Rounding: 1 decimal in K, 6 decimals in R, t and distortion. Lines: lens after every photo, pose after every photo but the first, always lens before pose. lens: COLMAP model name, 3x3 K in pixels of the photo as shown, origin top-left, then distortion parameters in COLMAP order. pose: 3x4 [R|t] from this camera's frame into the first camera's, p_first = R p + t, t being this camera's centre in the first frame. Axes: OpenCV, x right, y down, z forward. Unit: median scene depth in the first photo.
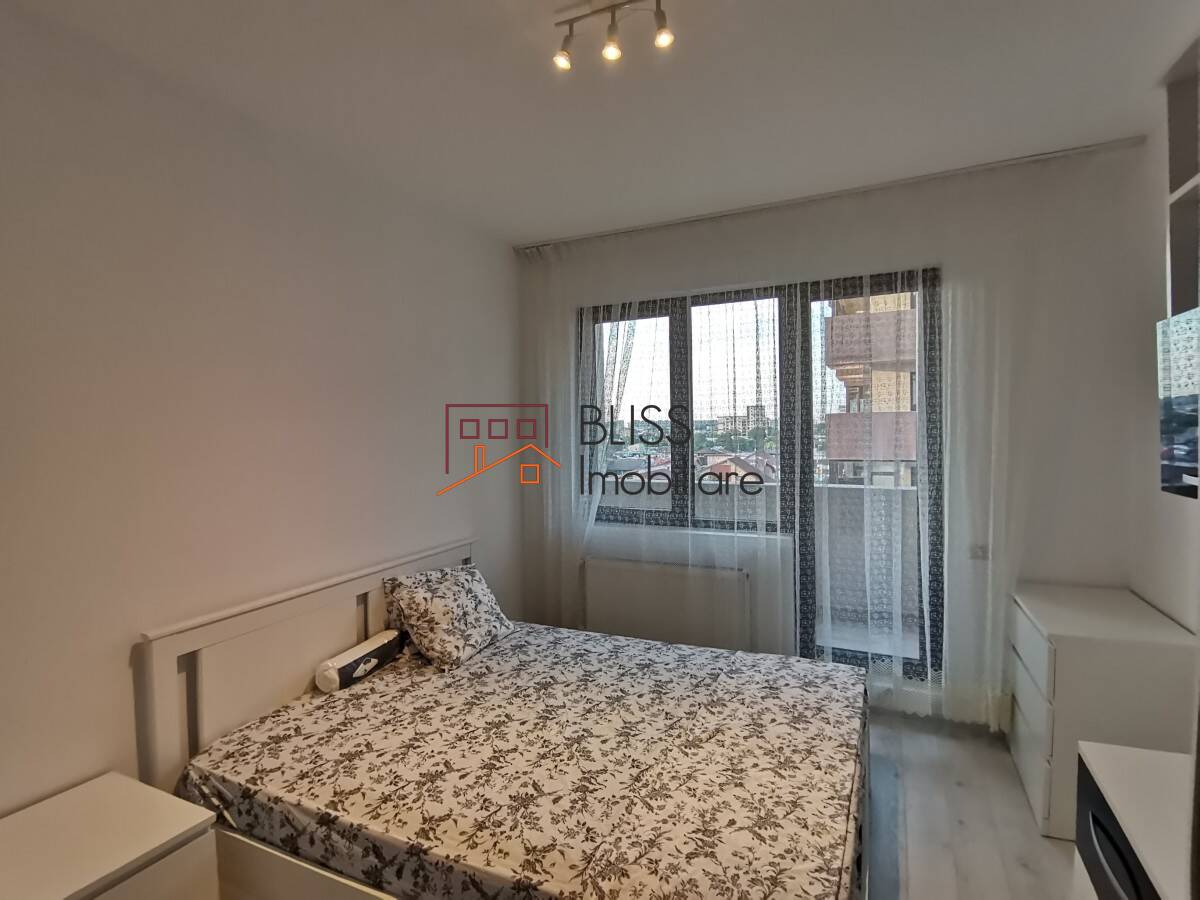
lens RADIAL K [[601.5, 0, 604.7], [0, 601.5, 437.5], [0, 0, 1]] dist [0.020837, -0.001143]
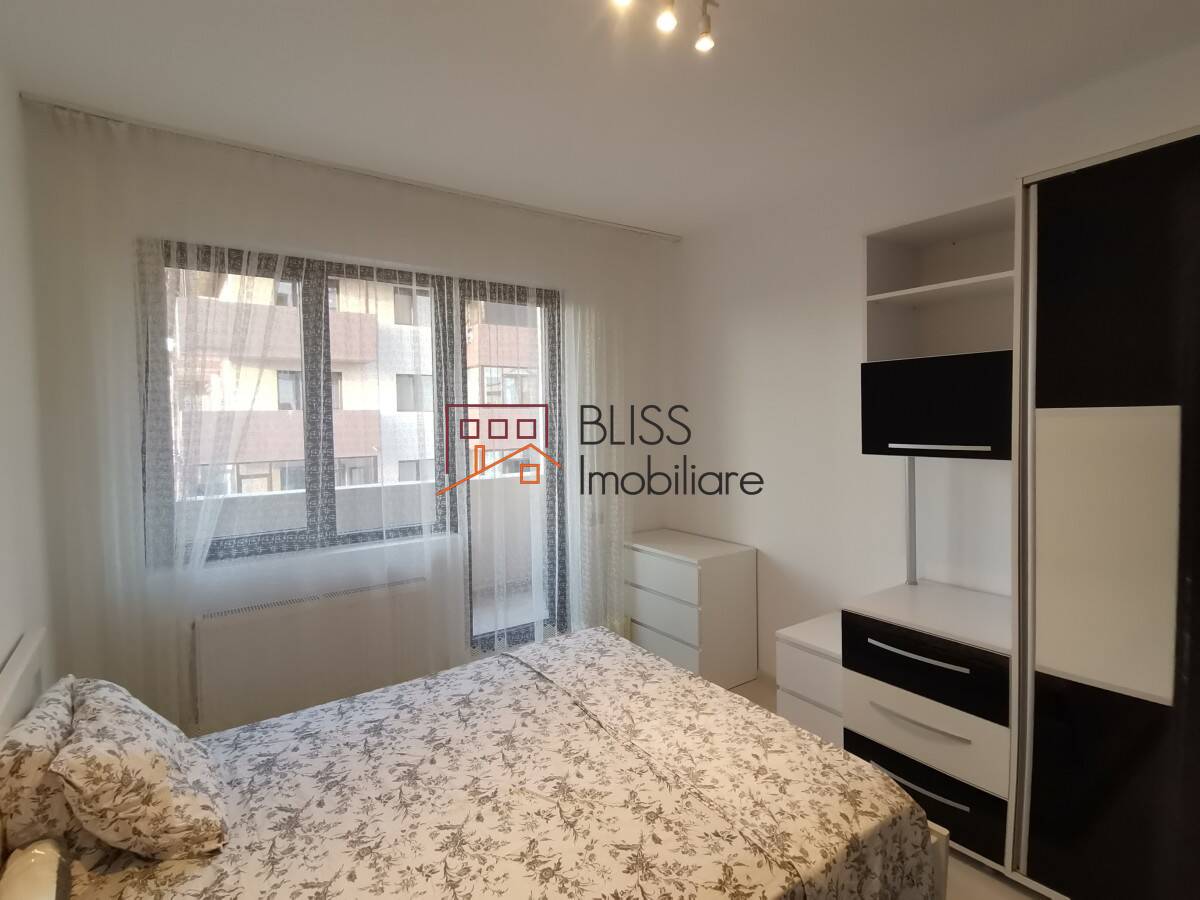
lens RADIAL K [[601.5, 0, 604.7], [0, 601.5, 437.5], [0, 0, 1]] dist [0.020837, -0.001143]
pose [[0.497918, -0.020105, 0.866991, -0.605011], [0.020674, 0.999722, 0.011310, 0.000974], [-0.866978, 0.012293, 0.498196, 0.429250]]
